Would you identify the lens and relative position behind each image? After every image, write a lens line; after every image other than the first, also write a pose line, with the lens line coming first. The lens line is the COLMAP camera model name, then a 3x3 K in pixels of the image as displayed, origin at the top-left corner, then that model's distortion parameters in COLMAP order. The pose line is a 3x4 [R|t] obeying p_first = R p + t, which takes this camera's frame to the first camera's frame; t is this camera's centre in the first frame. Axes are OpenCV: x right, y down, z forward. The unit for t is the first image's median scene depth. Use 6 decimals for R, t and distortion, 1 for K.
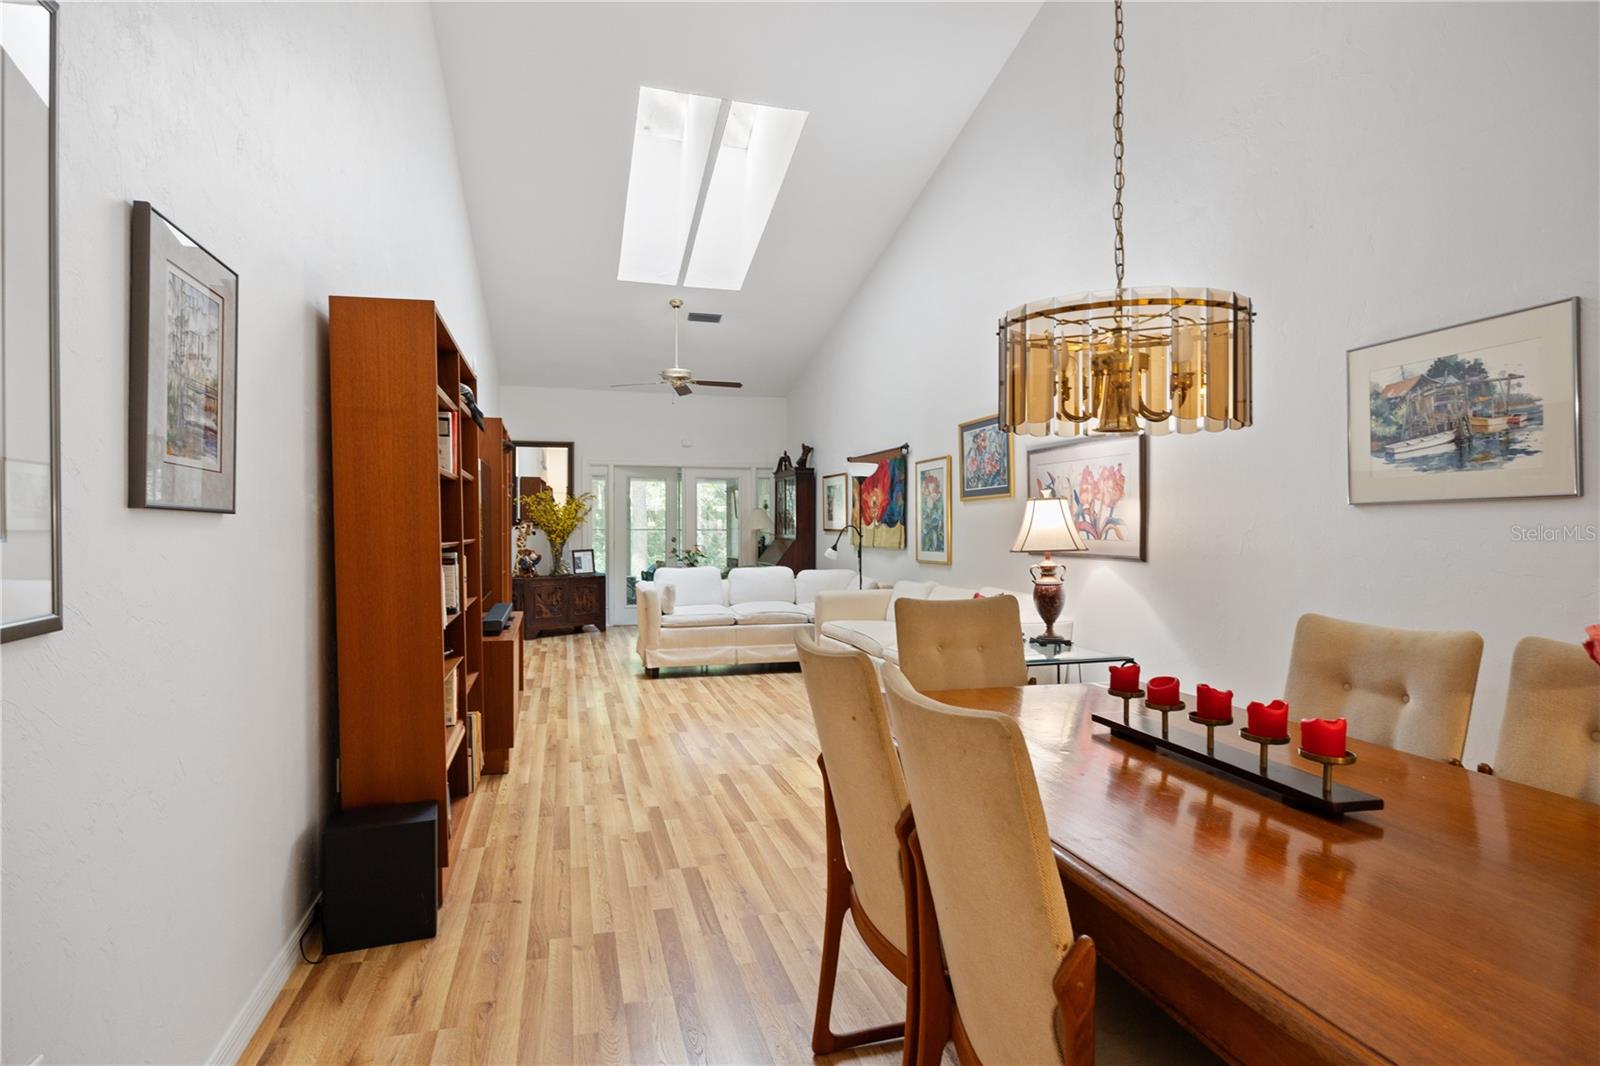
lens RADIAL K [[839.4, 0, 794.3], [0, 839.4, 529.5], [0, 0, 1]] dist [-0.016687, -0.000013]
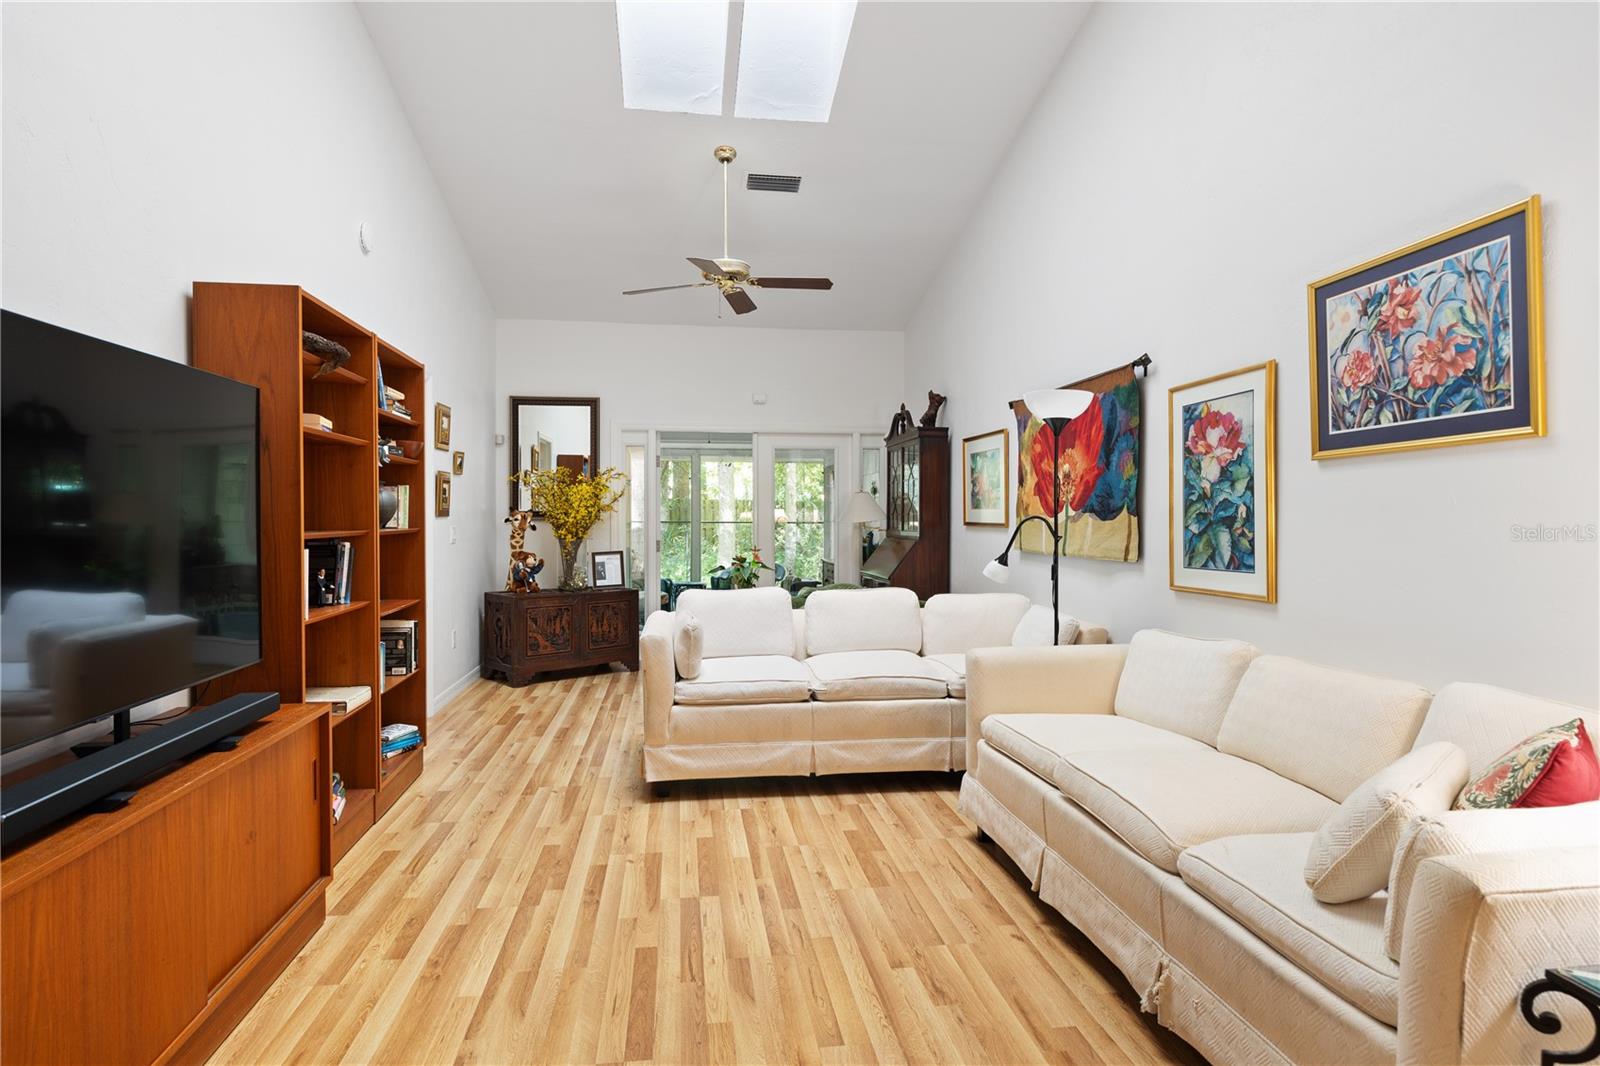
lens RADIAL K [[847.1, 0, 793.7], [0, 847.1, 529.4], [0, 0, 1]] dist [-0.003074, -0.001156]
pose [[0.990970, 0.002189, -0.134063, -0.009752], [-0.000975, 0.999958, 0.009118, -0.001251], [0.134078, -0.008905, 0.990931, 0.498773]]
